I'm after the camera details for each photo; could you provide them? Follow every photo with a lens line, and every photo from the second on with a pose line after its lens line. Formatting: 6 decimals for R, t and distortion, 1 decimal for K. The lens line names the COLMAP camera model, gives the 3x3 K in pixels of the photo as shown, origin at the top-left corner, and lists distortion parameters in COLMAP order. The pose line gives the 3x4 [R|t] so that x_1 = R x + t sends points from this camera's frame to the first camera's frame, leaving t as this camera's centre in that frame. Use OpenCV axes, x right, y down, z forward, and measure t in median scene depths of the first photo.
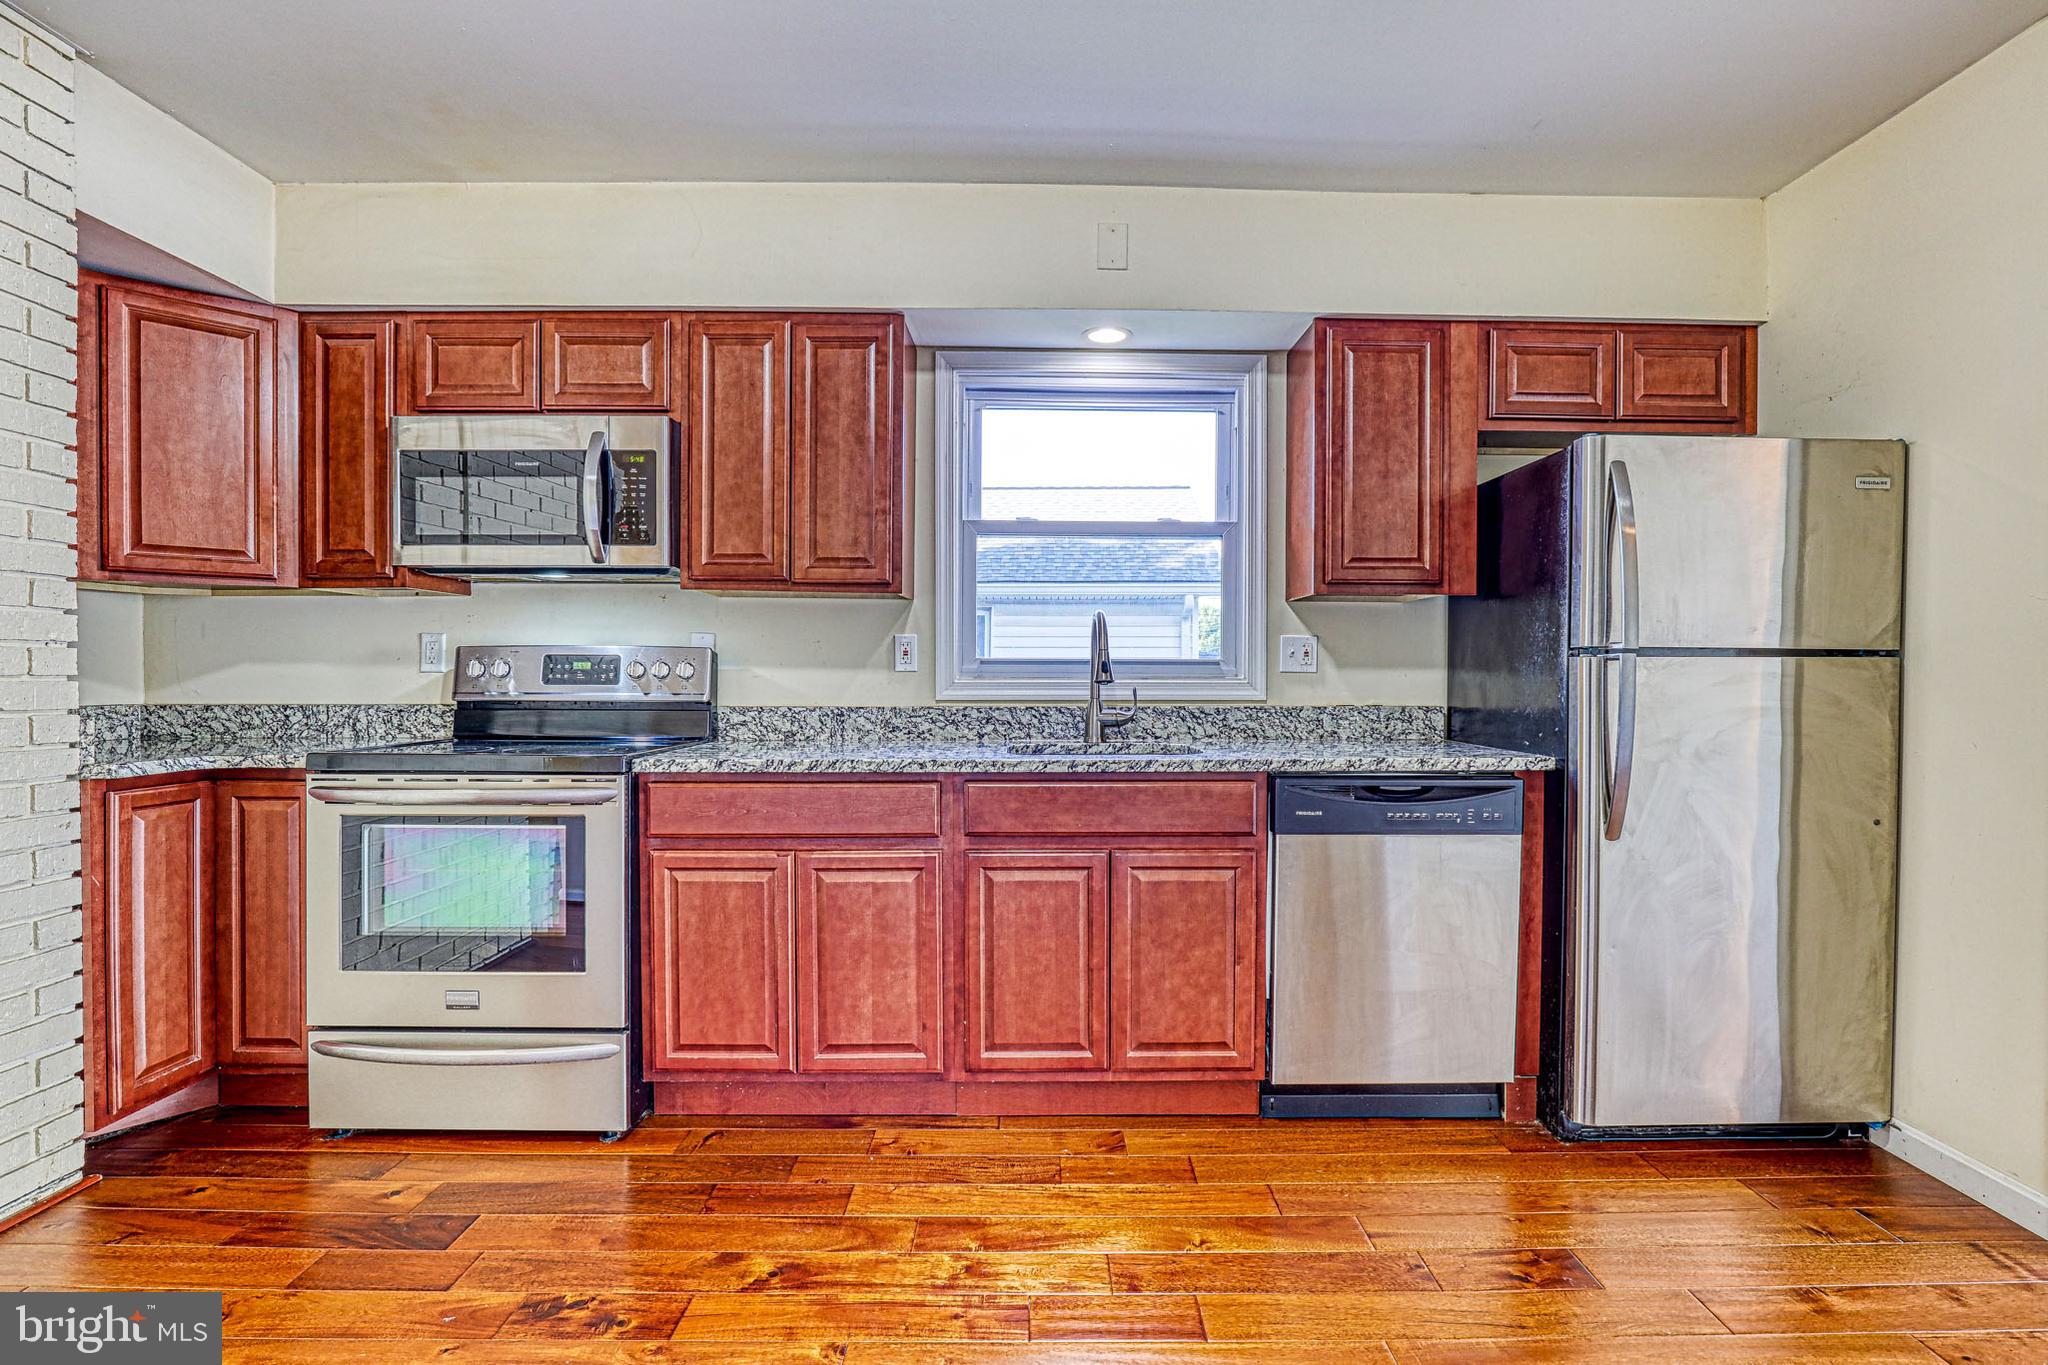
lens RADIAL K [[955.5, 0, 1051.2], [0, 955.5, 679.7], [0, 0, 1]] dist [-0.033124, 0.006695]
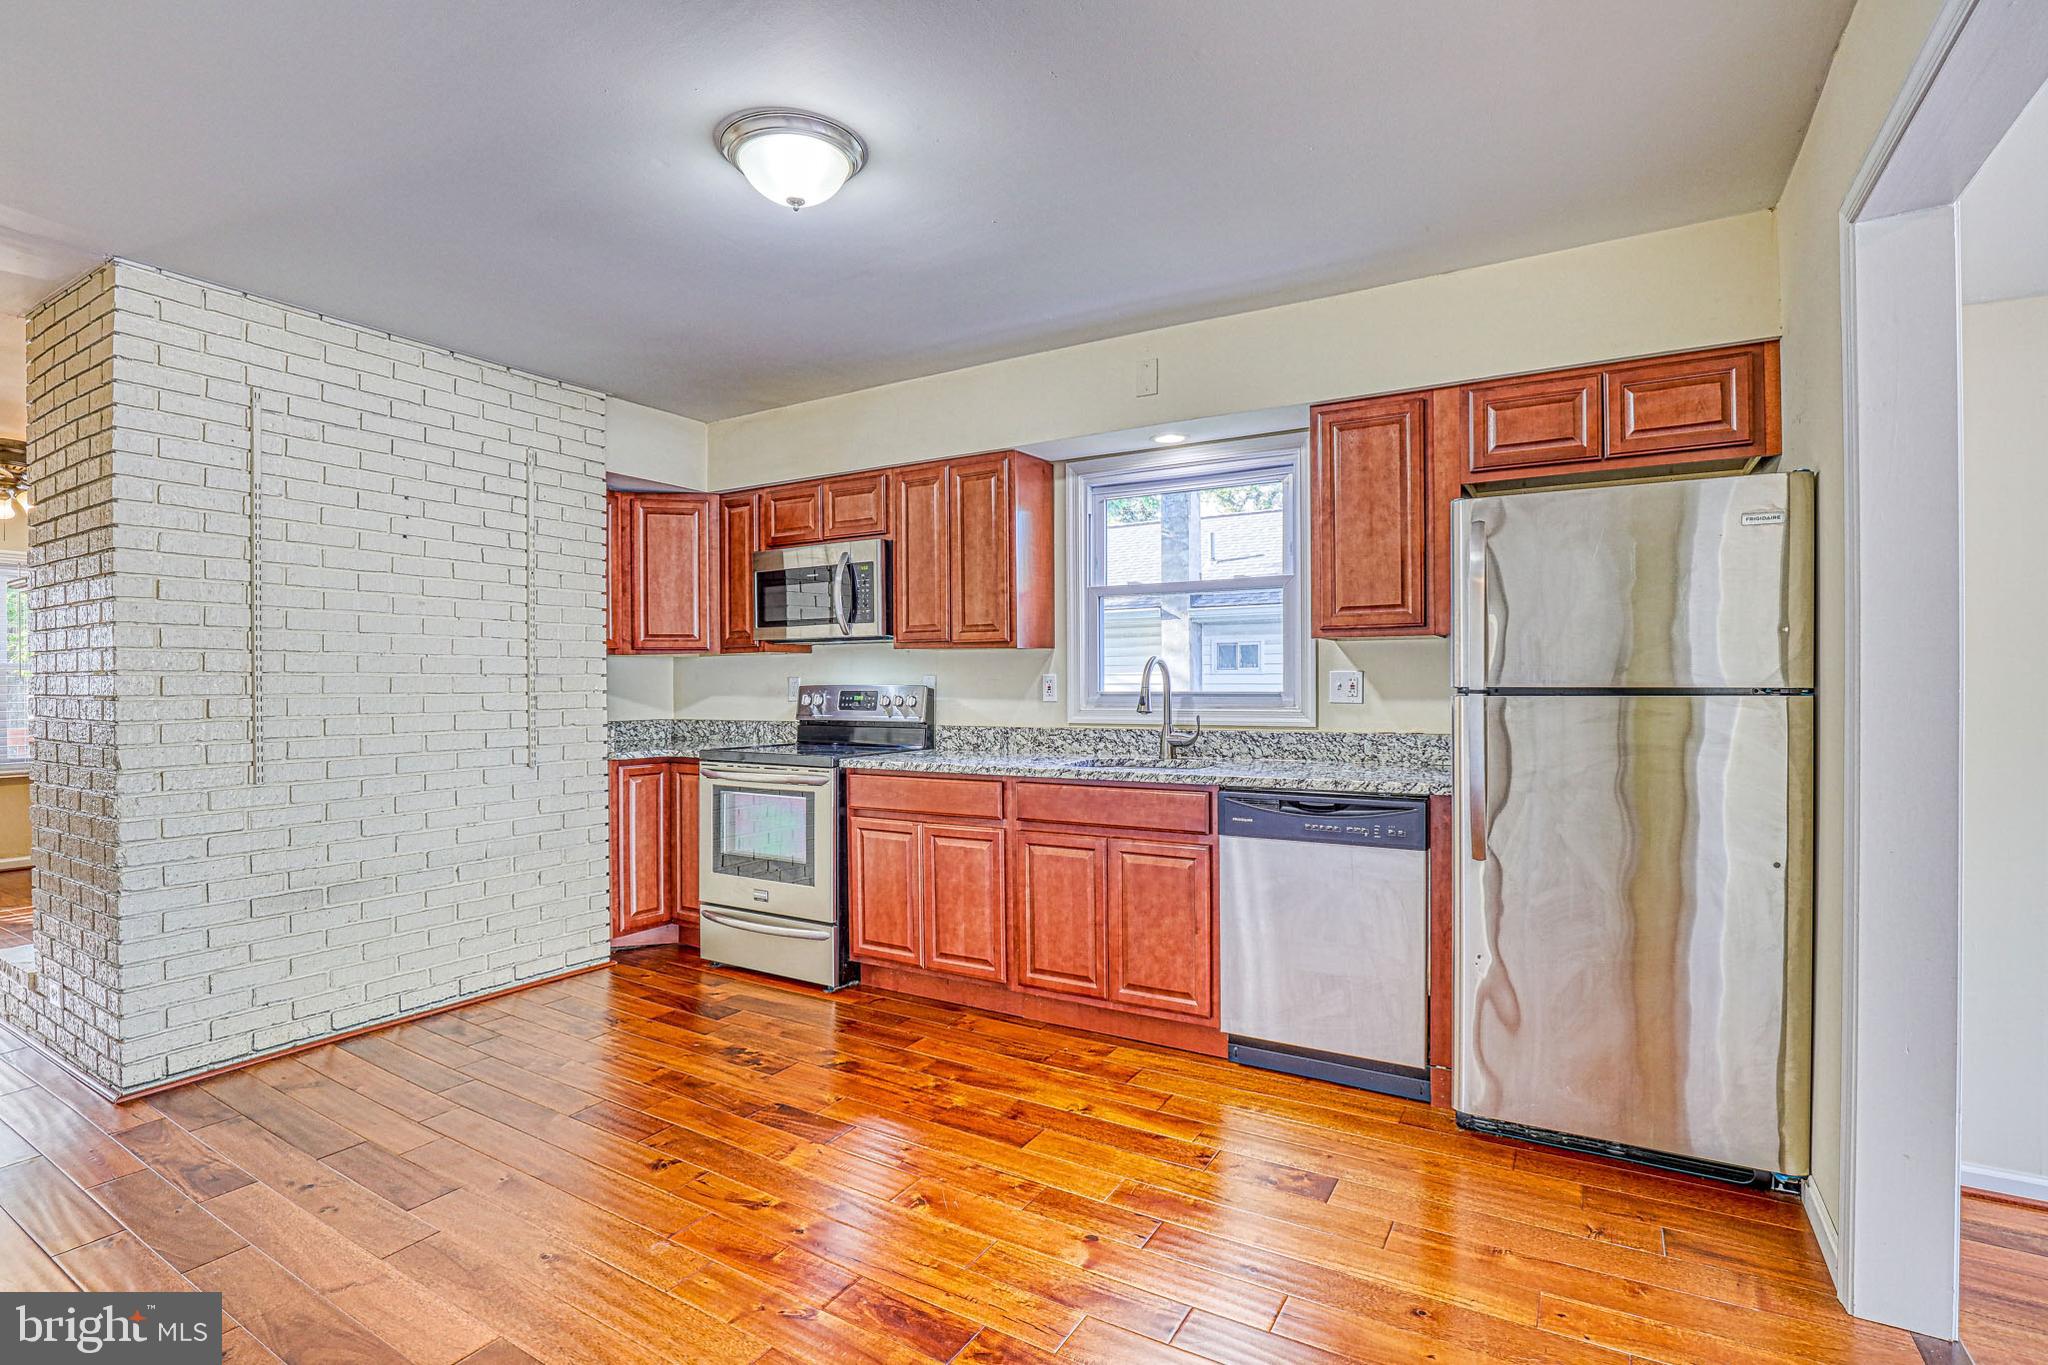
lens RADIAL K [[955.5, 0, 1038.8], [0, 955.5, 684.0], [0, 0, 1]] dist [-0.033124, 0.006695]
pose [[0.853062, -0.007161, -0.521760, 0.633102], [0.004154, 0.999967, -0.006932, -0.028549], [0.521793, 0.003746, 0.853064, -0.195544]]
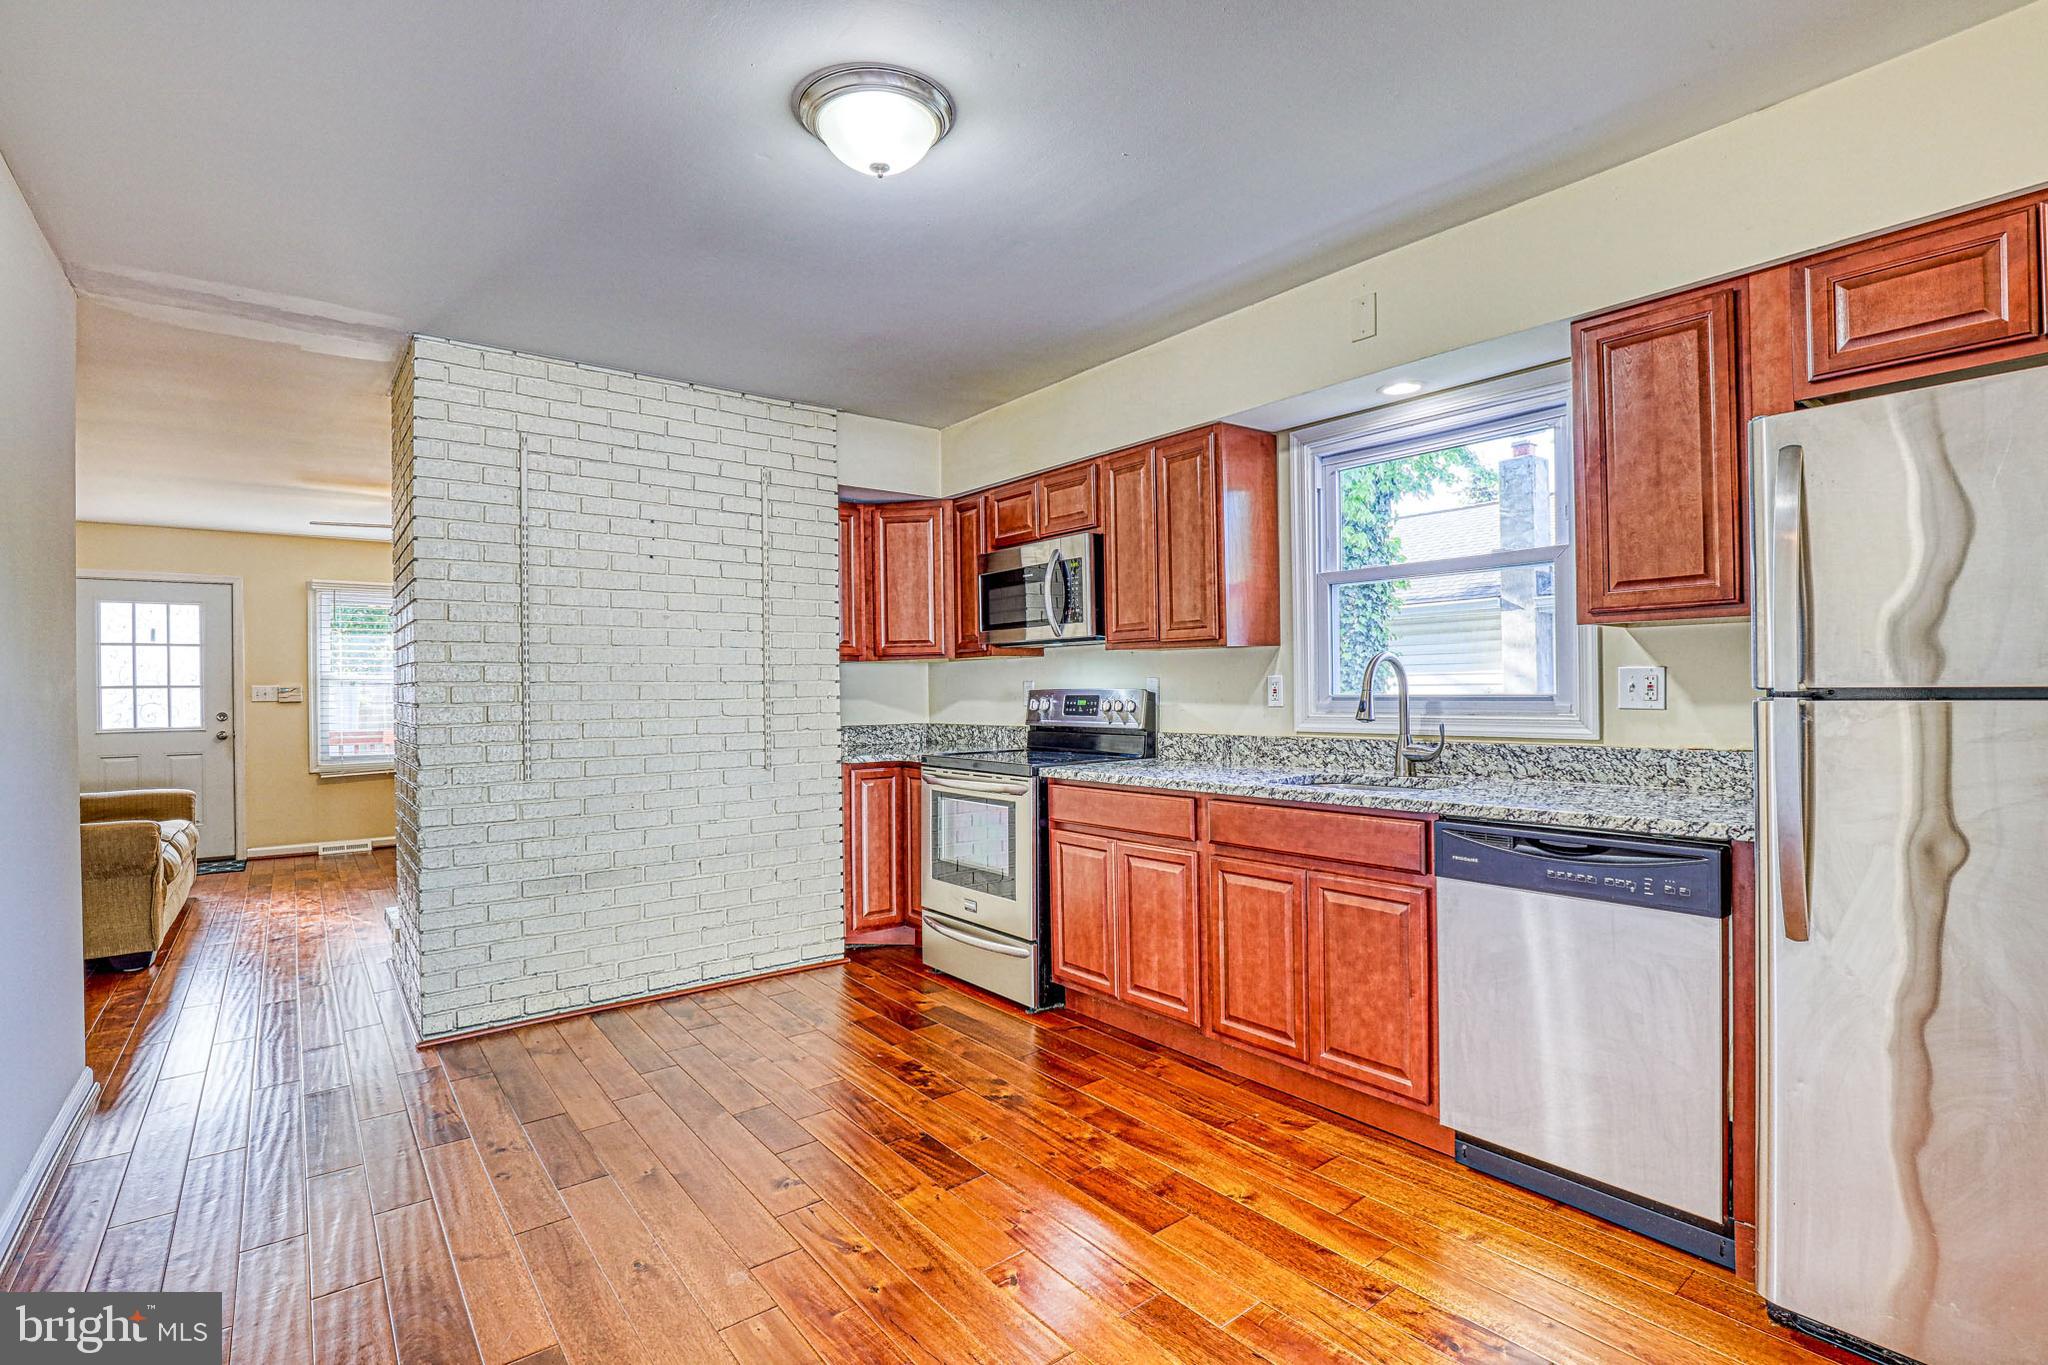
lens RADIAL K [[955.5, 0, 1039.6], [0, 955.5, 684.7], [0, 0, 1]] dist [-0.033124, 0.006695]
pose [[0.614369, -0.014201, -0.788891, 0.703401], [0.009485, 0.999899, -0.010613, -0.030670], [0.788961, -0.000962, 0.614442, 0.044506]]
